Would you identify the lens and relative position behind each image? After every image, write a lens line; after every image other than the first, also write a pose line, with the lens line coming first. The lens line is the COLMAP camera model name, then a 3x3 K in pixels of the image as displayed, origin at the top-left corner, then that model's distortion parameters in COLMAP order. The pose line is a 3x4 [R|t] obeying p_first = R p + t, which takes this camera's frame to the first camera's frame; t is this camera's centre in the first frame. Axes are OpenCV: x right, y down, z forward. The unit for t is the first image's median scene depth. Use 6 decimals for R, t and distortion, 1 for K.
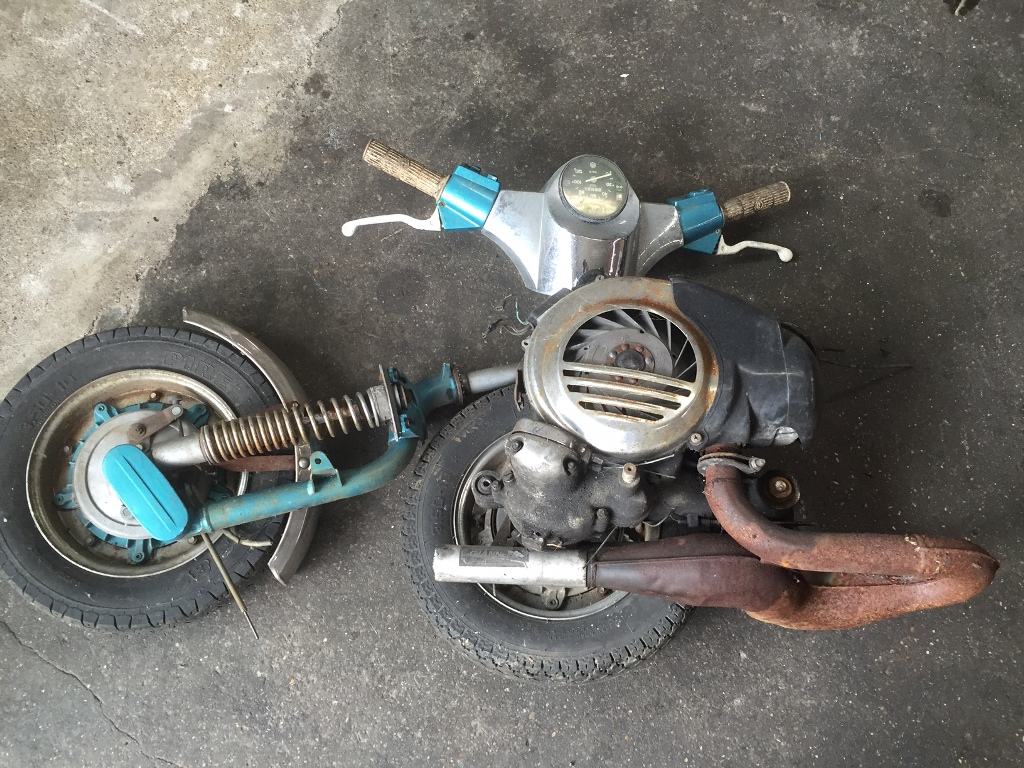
lens RADIAL K [[869.1, 0, 515.7], [0, 869.1, 384.4], [0, 0, 1]] dist [0.068965, -0.089577]
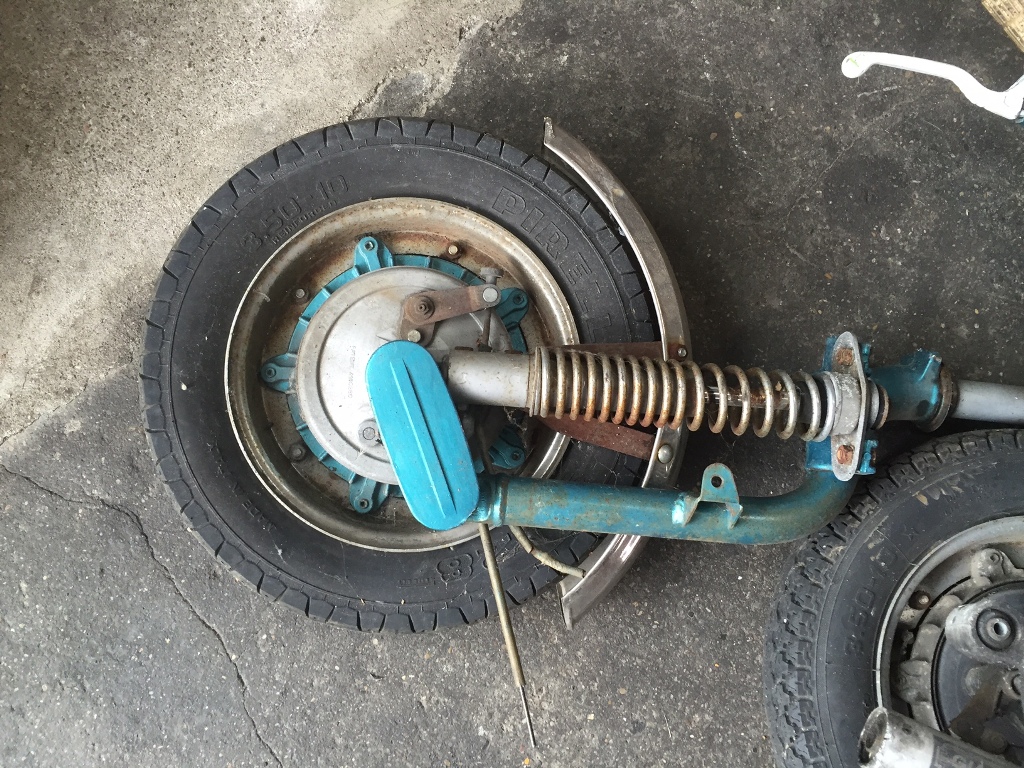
lens RADIAL K [[869.1, 0, 510.8], [0, 869.1, 386.5], [0, 0, 1]] dist [0.068965, -0.089577]
pose [[0.936627, 0.342894, -0.071790, -0.307605], [-0.322325, 0.923751, 0.206860, -0.037256], [0.137247, -0.170611, 0.975733, 0.421792]]
